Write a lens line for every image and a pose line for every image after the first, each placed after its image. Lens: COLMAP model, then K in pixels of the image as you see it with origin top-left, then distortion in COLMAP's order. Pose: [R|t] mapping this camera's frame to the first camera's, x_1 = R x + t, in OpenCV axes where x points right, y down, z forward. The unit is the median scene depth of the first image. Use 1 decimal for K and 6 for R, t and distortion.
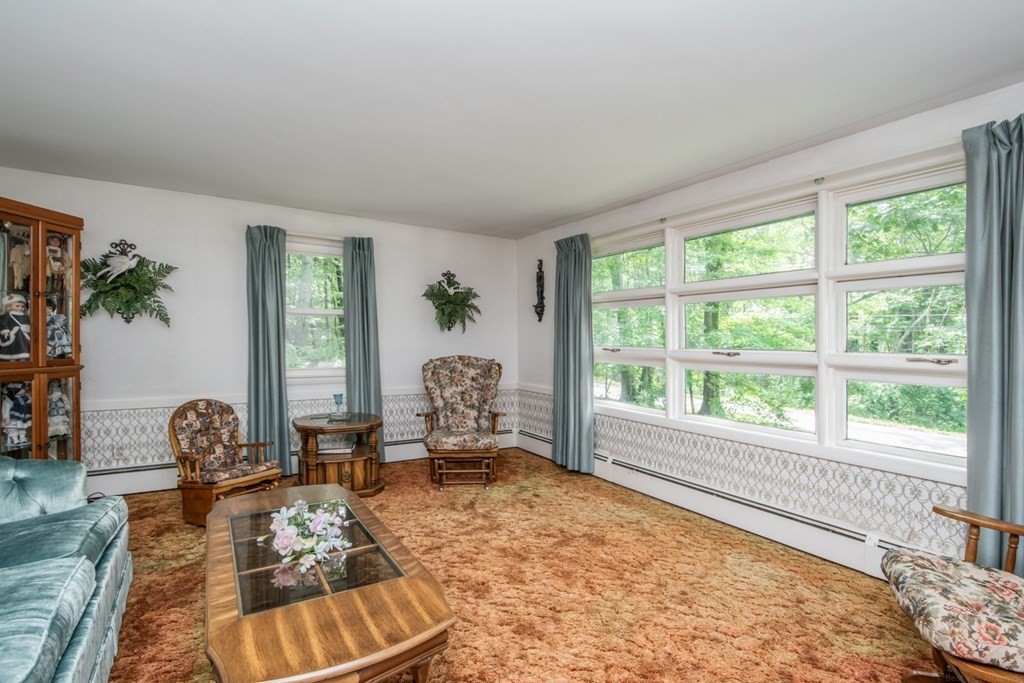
lens RADIAL K [[480.8, 0, 512.0], [0, 480.8, 341.5], [0, 0, 1]] dist [0.017263, -0.011263]
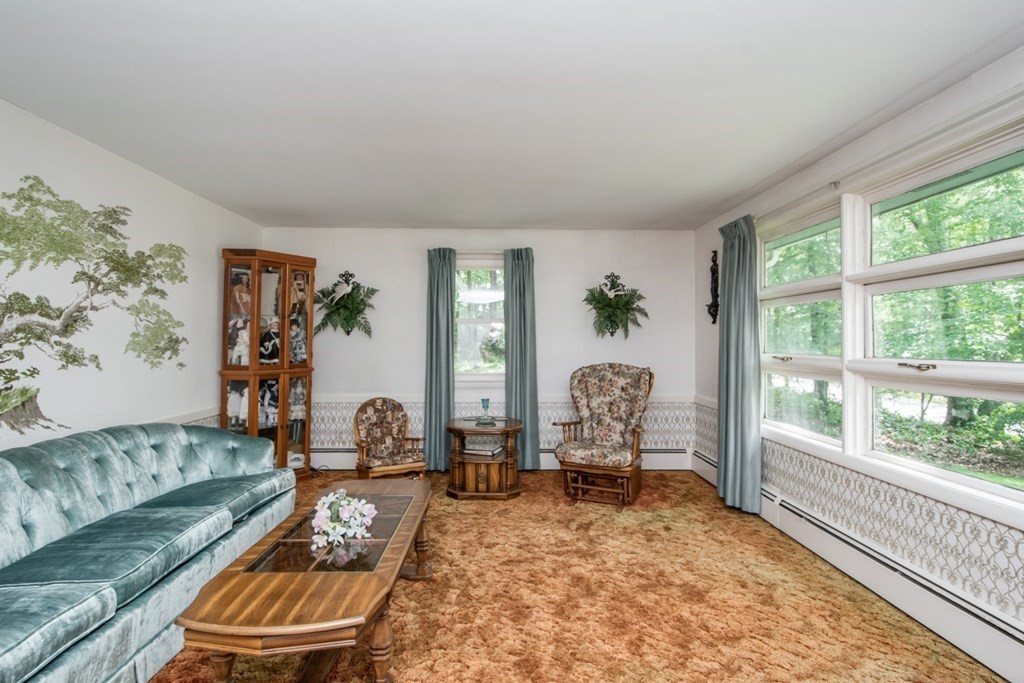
lens RADIAL K [[501.2, 0, 508.9], [0, 501.2, 330.2], [0, 0, 1]] dist [0.016920, -0.011851]
pose [[0.859501, -0.023199, -0.510607, 0.263035], [0.007705, 0.999444, -0.032439, -0.005530], [0.511075, 0.023947, 0.859202, 0.075672]]
